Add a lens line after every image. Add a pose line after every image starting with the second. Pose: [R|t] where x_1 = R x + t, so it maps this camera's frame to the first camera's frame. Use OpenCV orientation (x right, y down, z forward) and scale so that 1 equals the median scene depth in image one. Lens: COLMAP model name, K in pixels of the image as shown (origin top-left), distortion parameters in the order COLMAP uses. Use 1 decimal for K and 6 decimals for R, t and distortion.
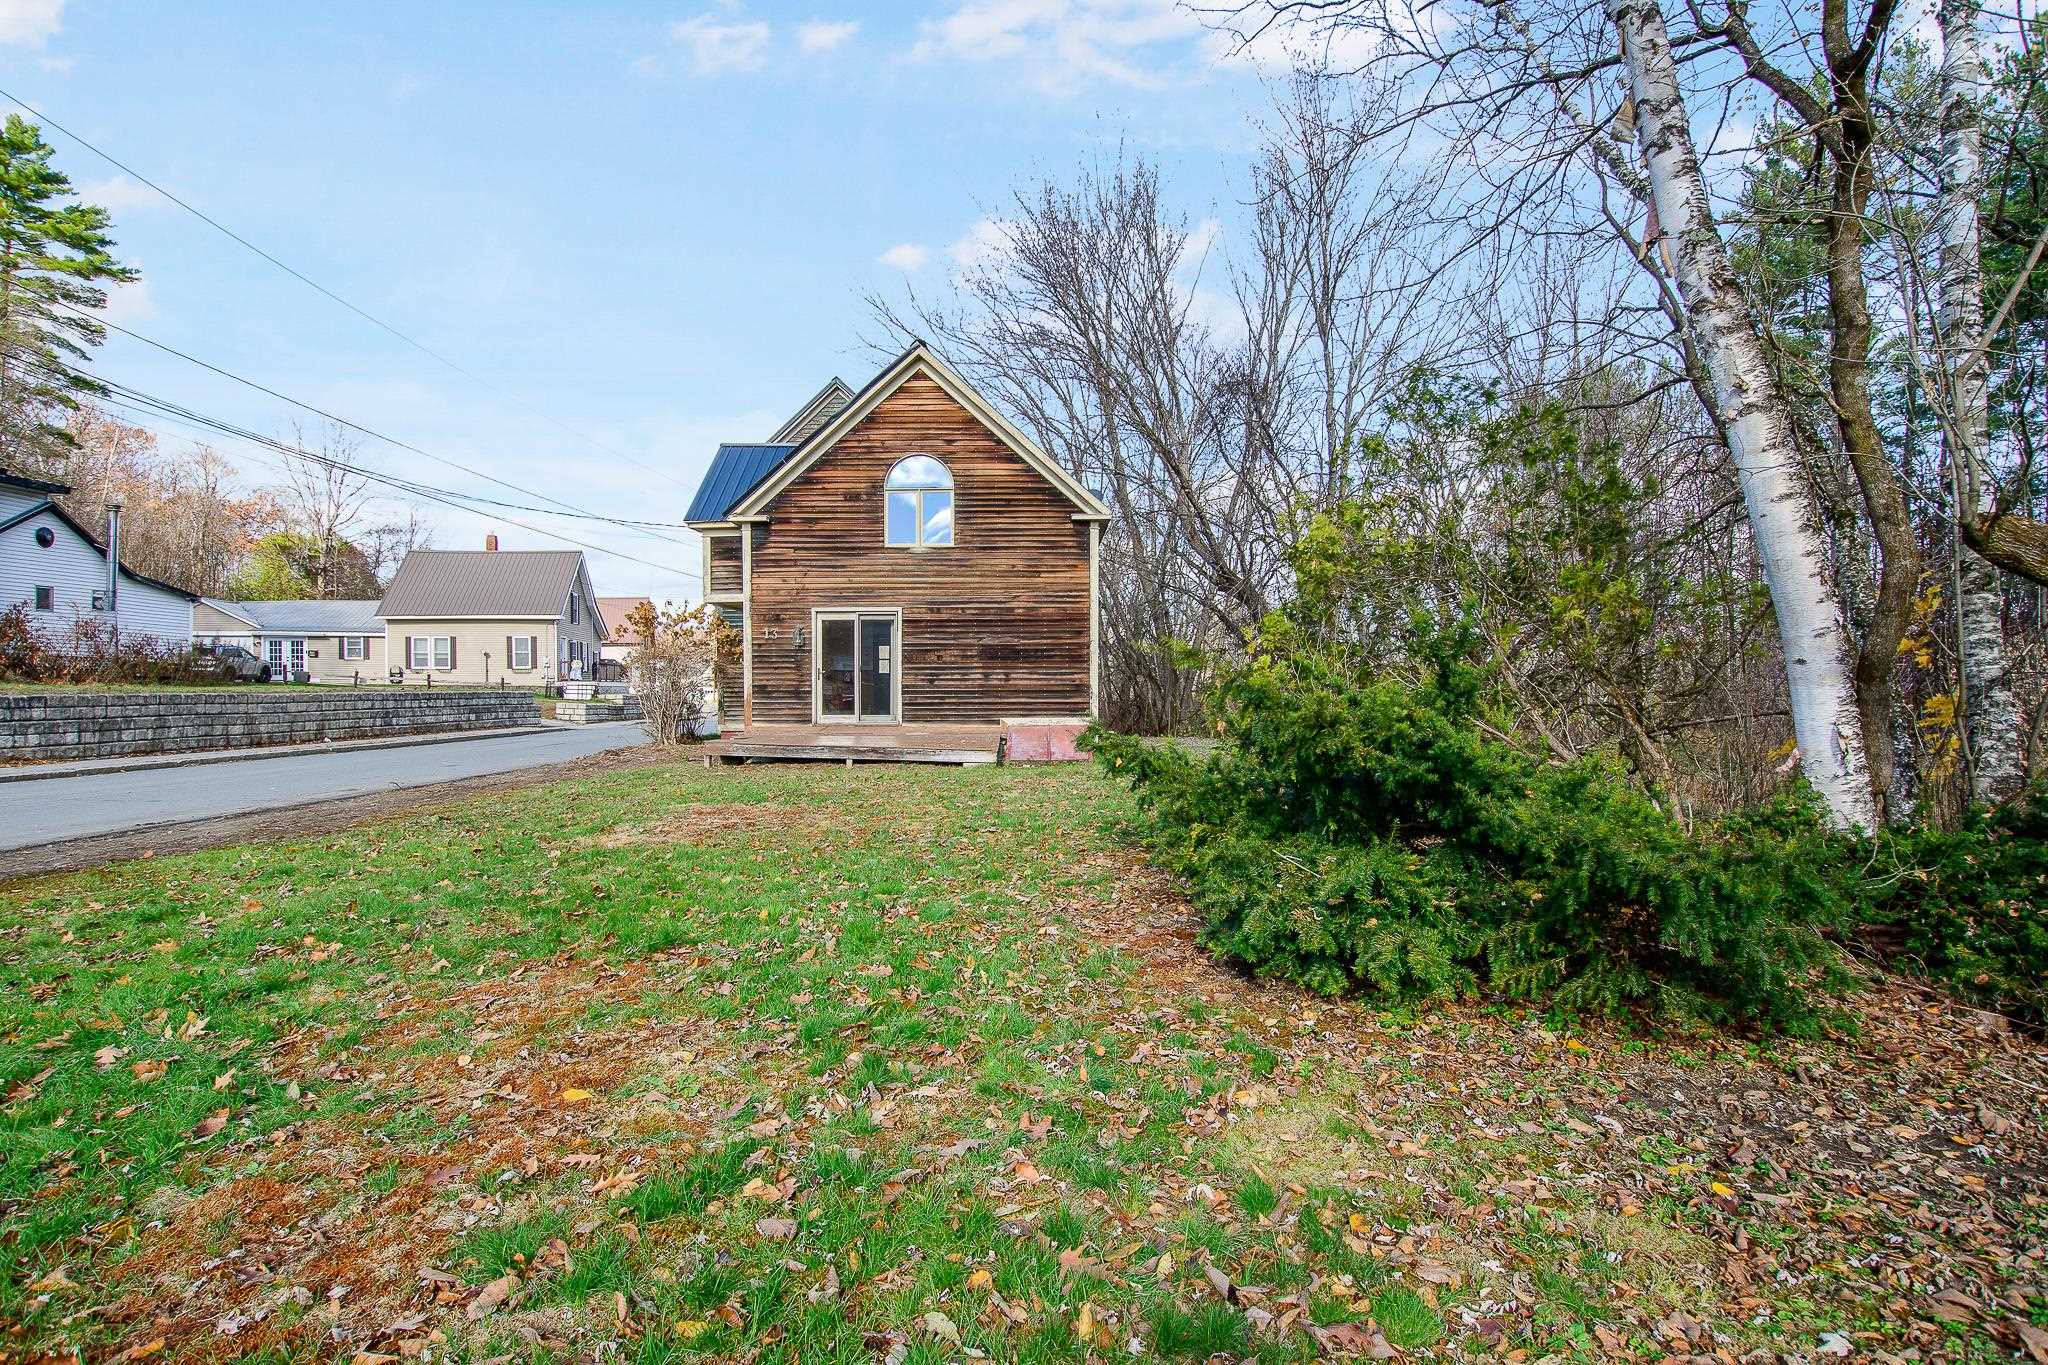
lens RADIAL K [[1019.9, 0, 1024.0], [0, 1019.9, 682.5], [0, 0, 1]] dist [-0.001297, -0.000185]
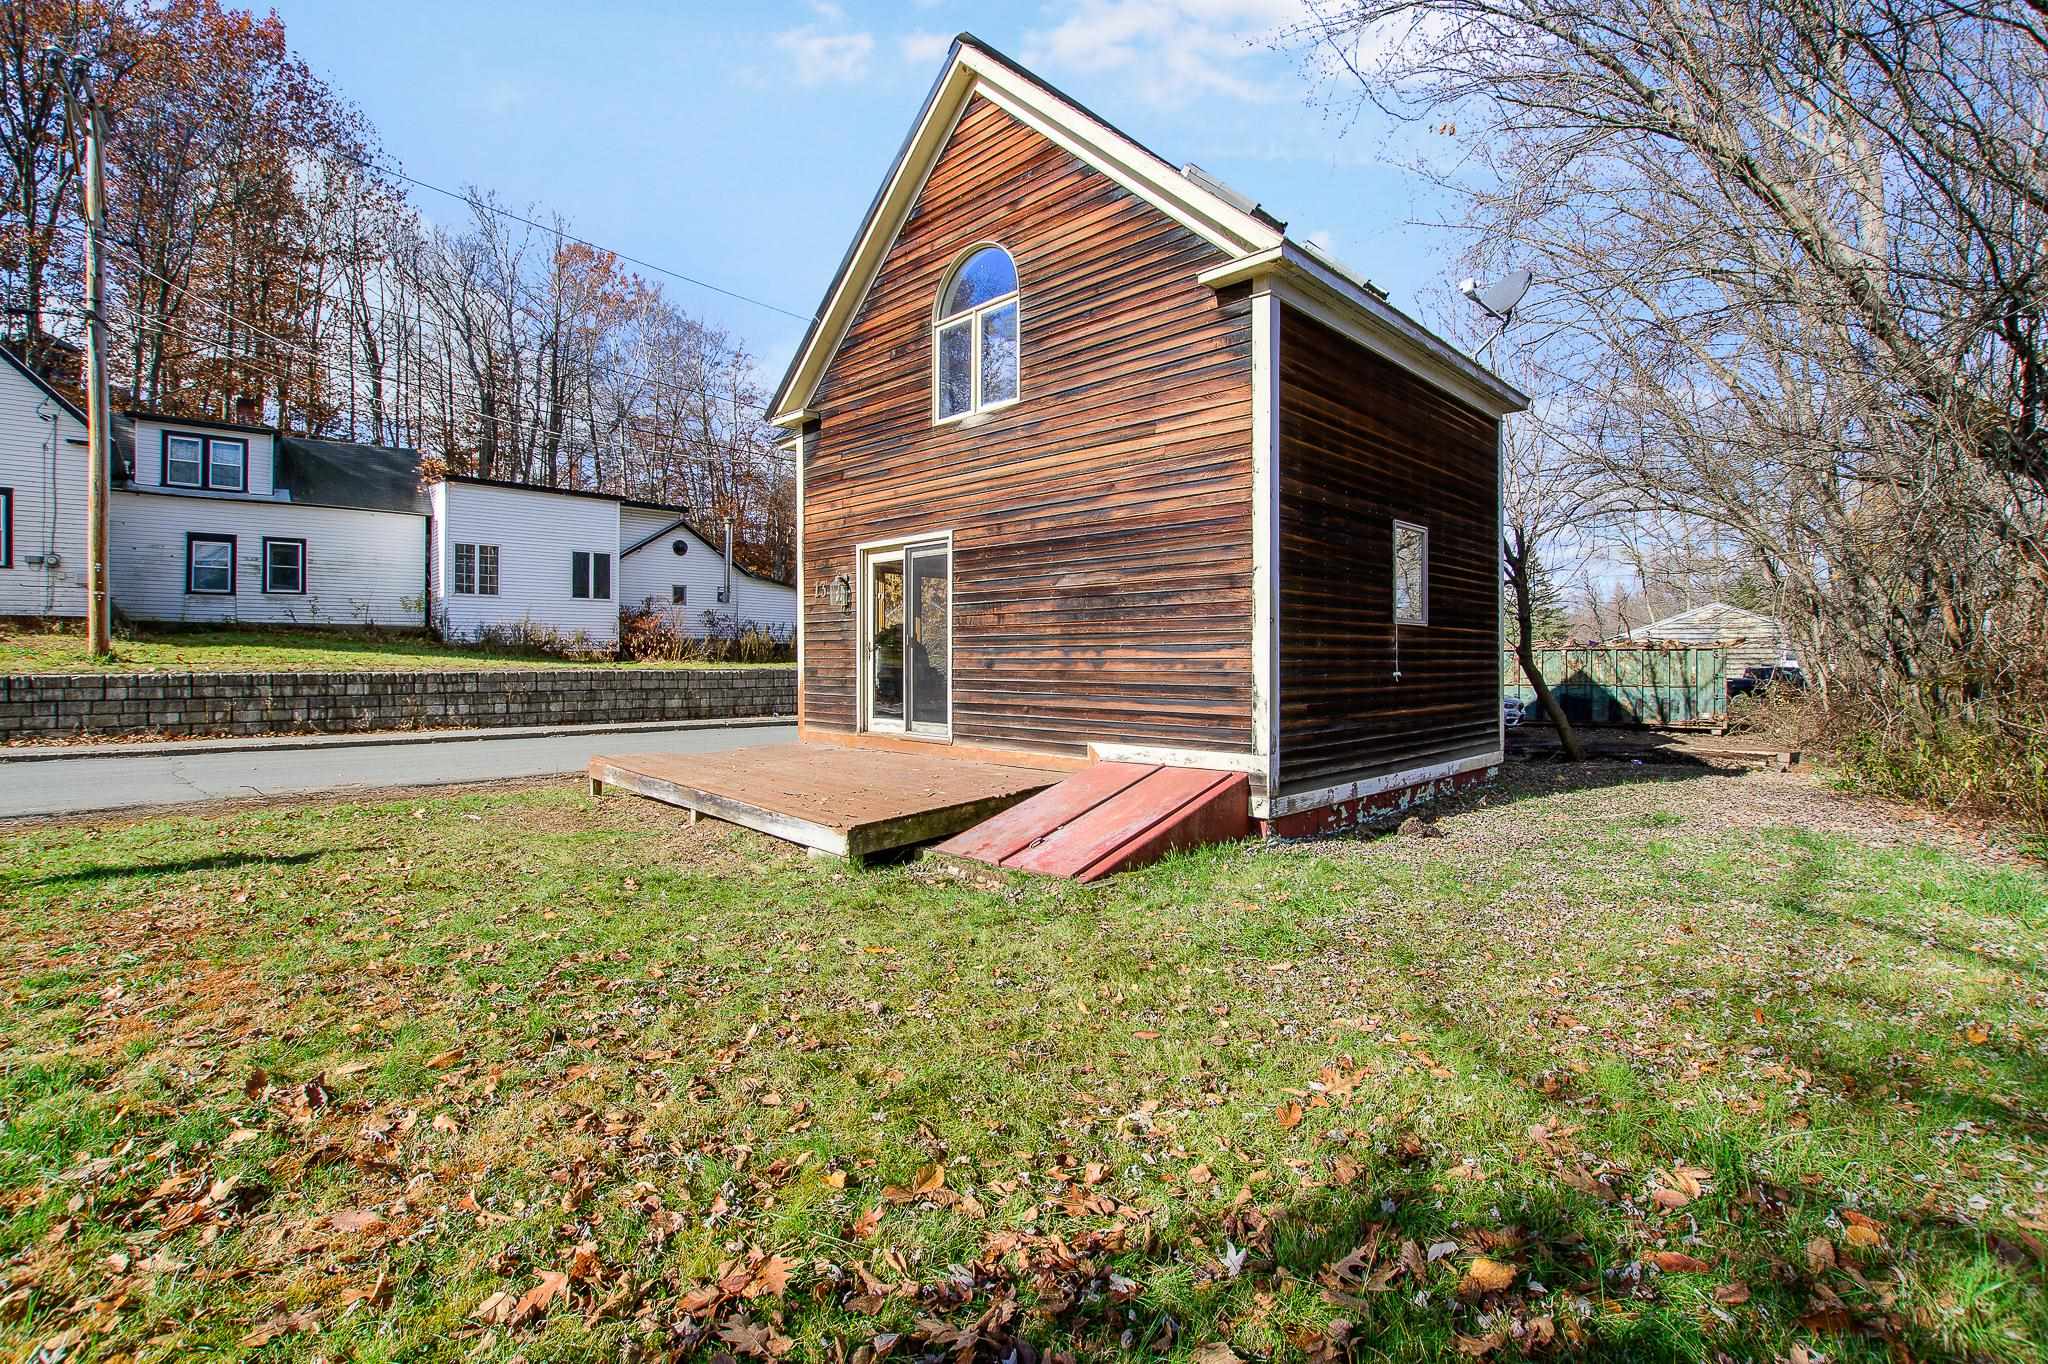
lens RADIAL K [[940.0, 0, 1028.4], [0, 940.0, 654.2], [0, 0, 1]] dist [-0.038866, -0.000006]
pose [[0.712562, -0.002371, -0.701605, 0.265483], [0.000690, 0.999996, -0.002678, -0.005071], [0.701608, 0.001424, 0.712561, 0.666183]]
